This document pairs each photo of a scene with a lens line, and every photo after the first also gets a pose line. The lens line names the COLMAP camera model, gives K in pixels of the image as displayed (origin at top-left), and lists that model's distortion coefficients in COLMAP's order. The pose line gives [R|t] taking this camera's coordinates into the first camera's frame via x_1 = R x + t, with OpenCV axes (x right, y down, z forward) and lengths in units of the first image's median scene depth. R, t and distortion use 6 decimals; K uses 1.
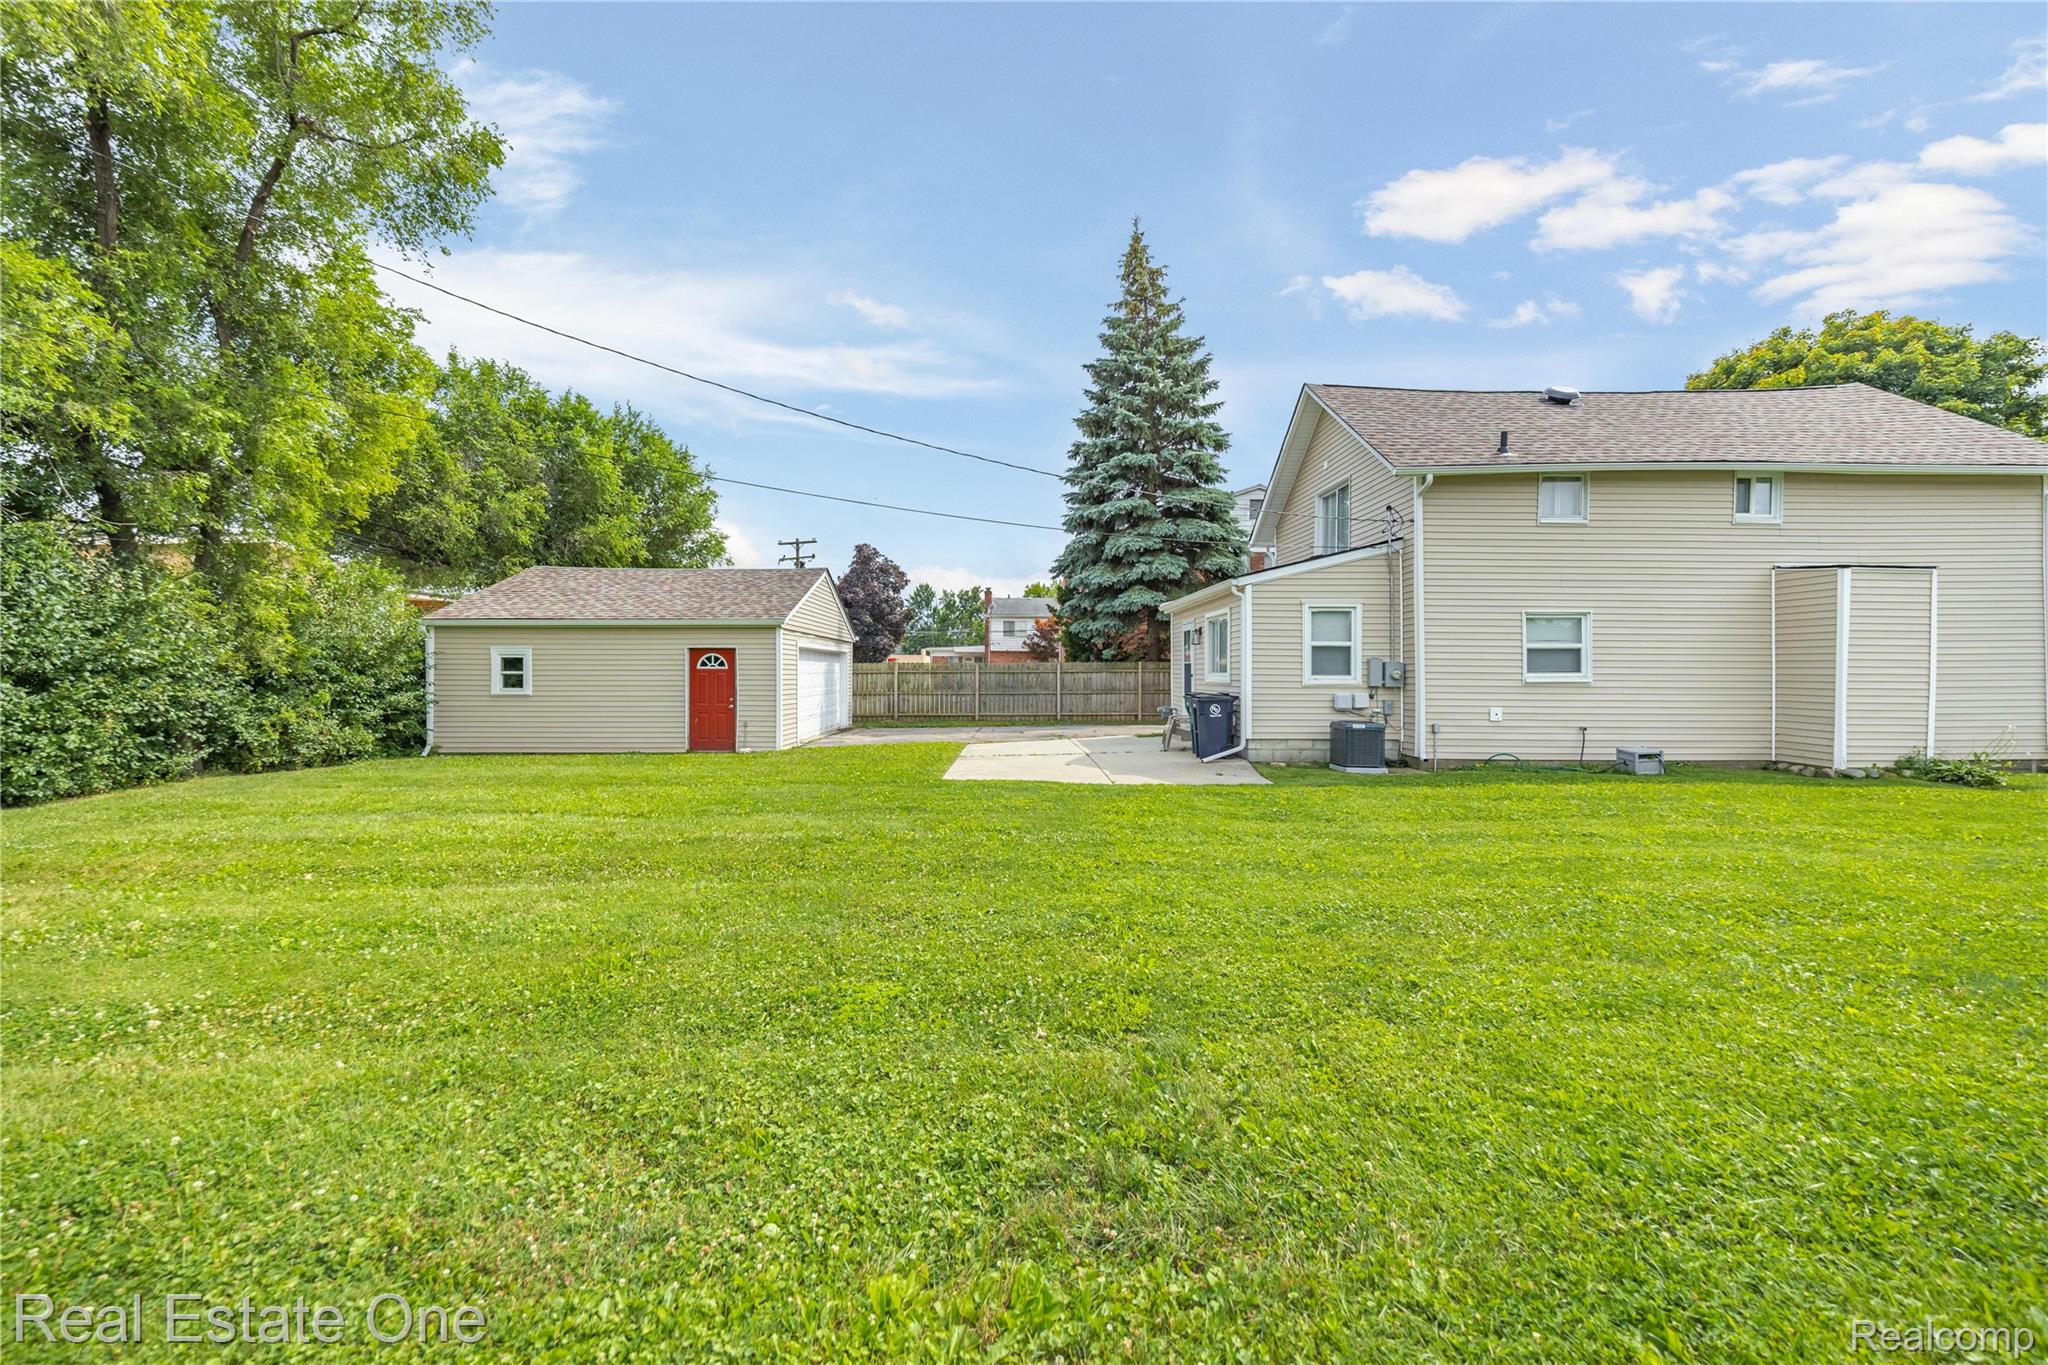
lens RADIAL K [[781.4, 0, 1026.4], [0, 781.4, 670.7], [0, 0, 1]] dist [0.020912, -0.012132]
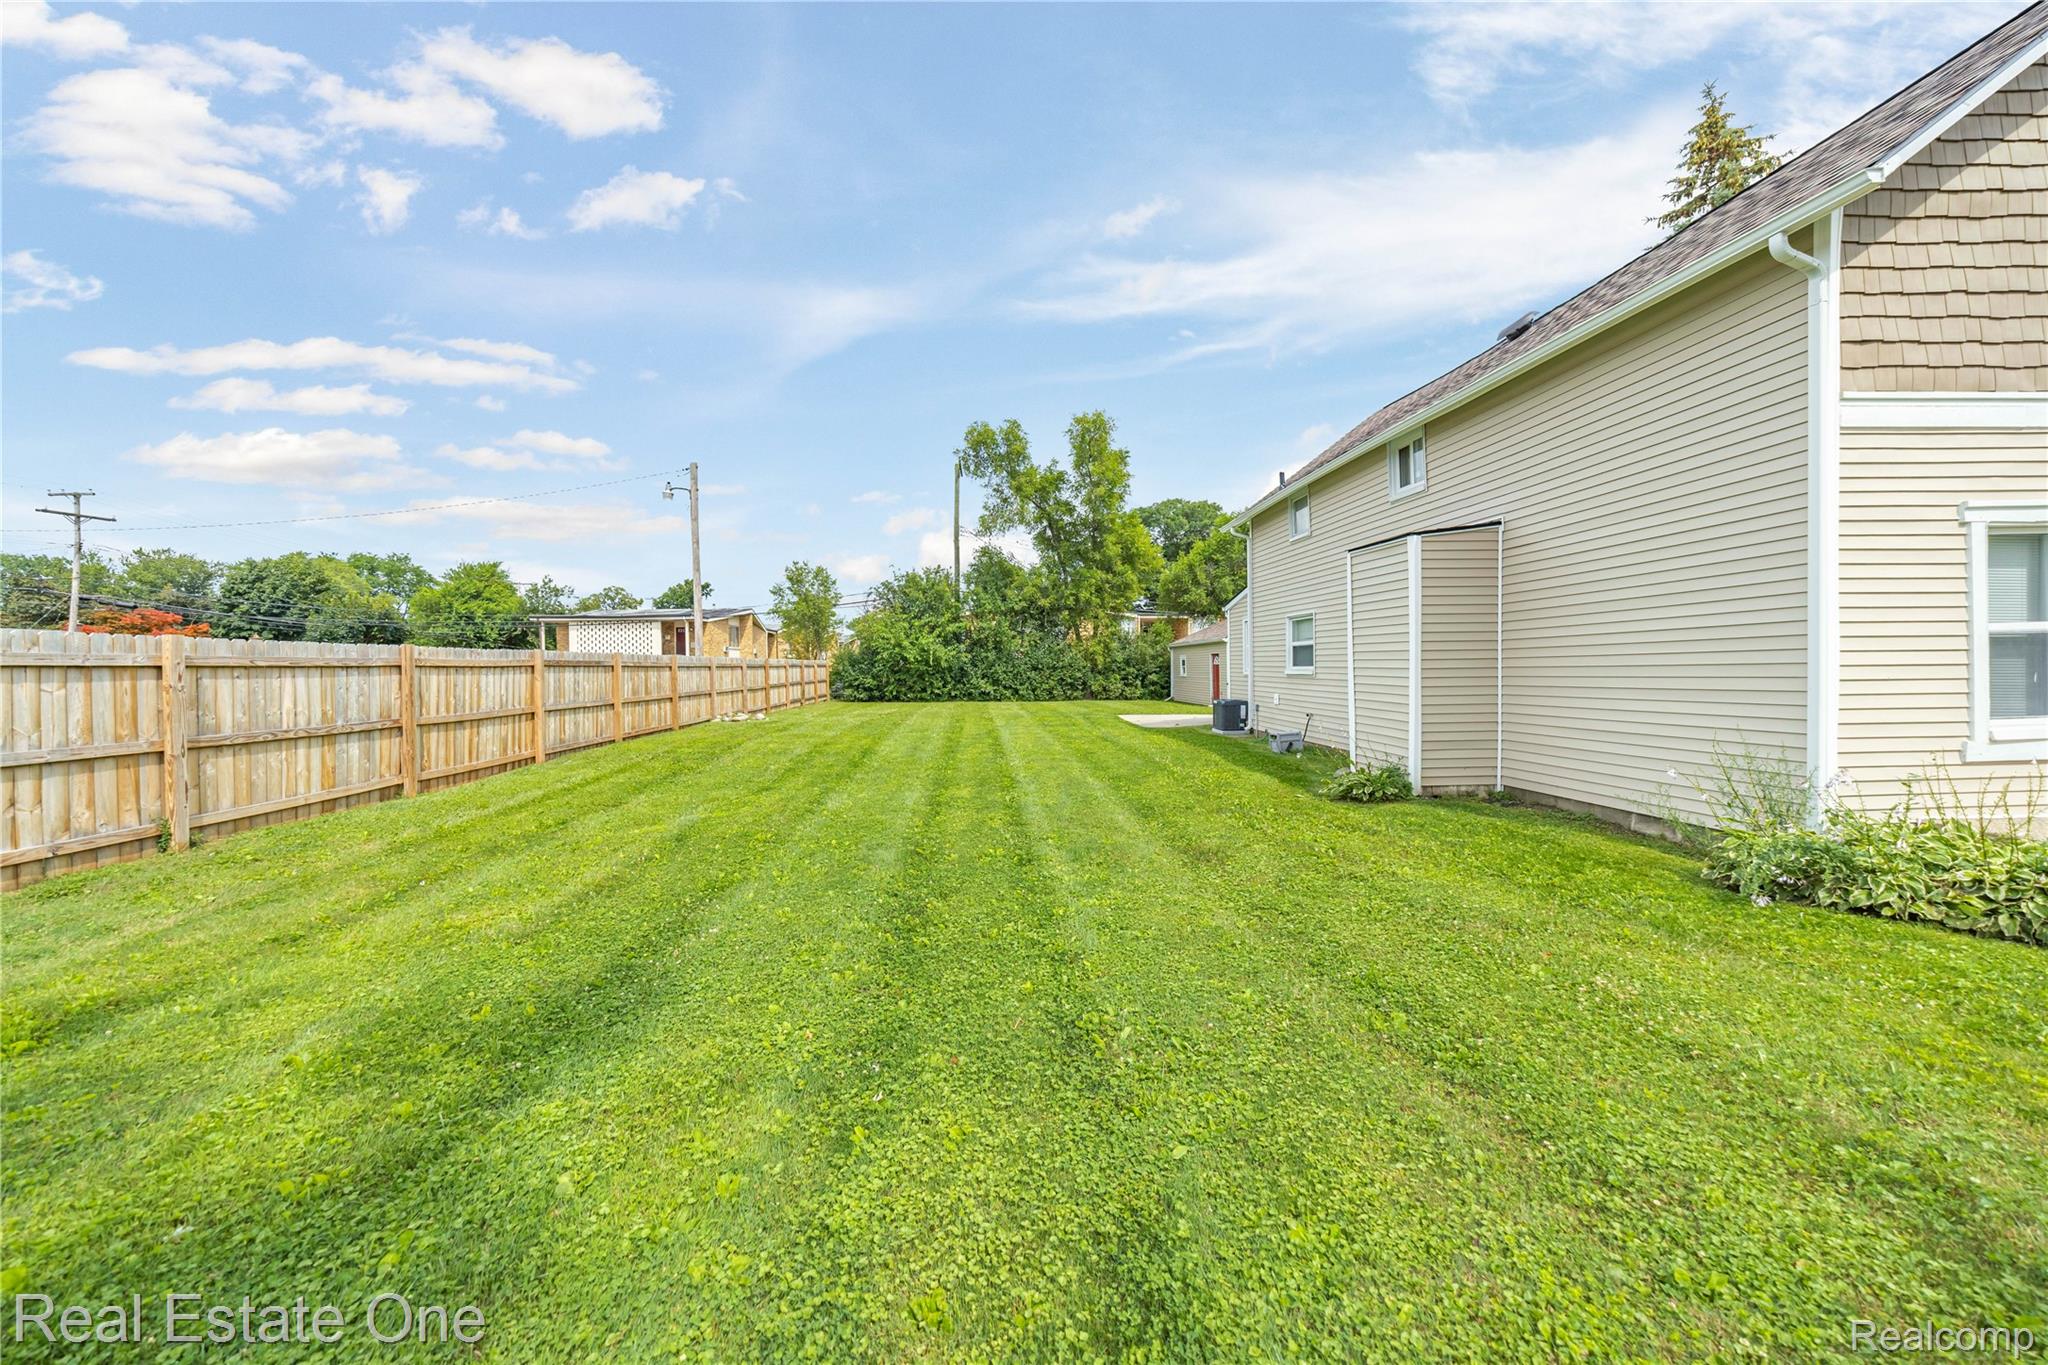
lens RADIAL K [[696.5, 0, 979.0], [0, 696.5, 672.3], [0, 0, 1]] dist [-0.001722, -0.003083]
pose [[0.000582, 0.005155, -0.999987, 1.344017], [0.017149, 0.999840, 0.005164, -0.001804], [0.999853, -0.017152, 0.000494, 0.408052]]
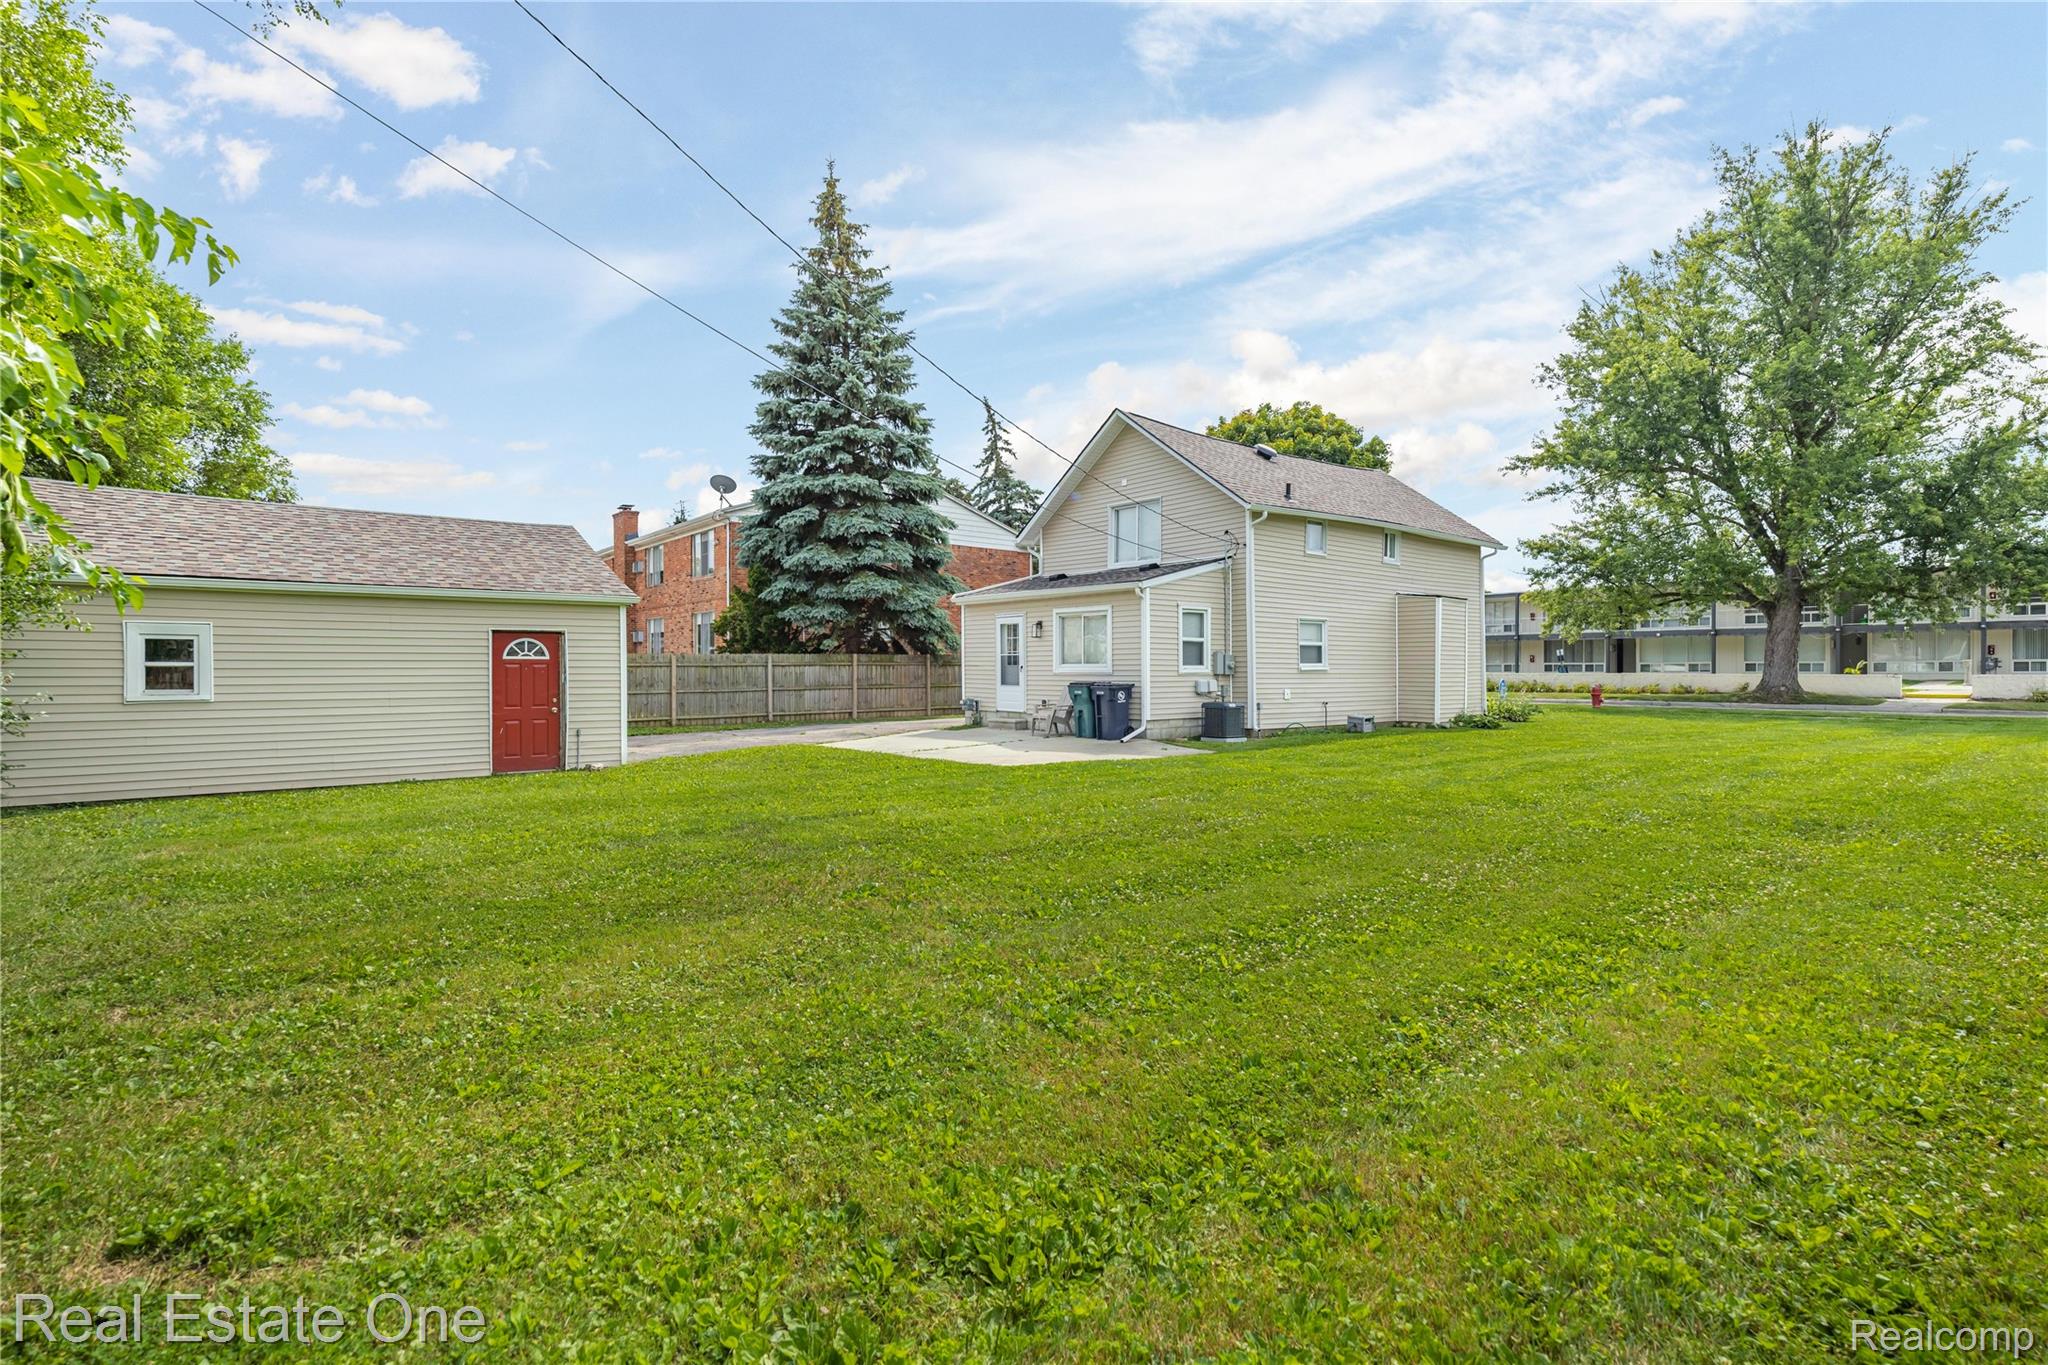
lens RADIAL K [[944.4, 0, 1023.9], [0, 944.4, 673.2], [0, 0, 1]] dist [0.012652, -0.000037]
pose [[0.784575, -0.005983, 0.620006, -0.588927], [0.002084, 0.999973, 0.007012, 0.005627], [-0.620031, -0.004209, 0.784566, 0.011704]]
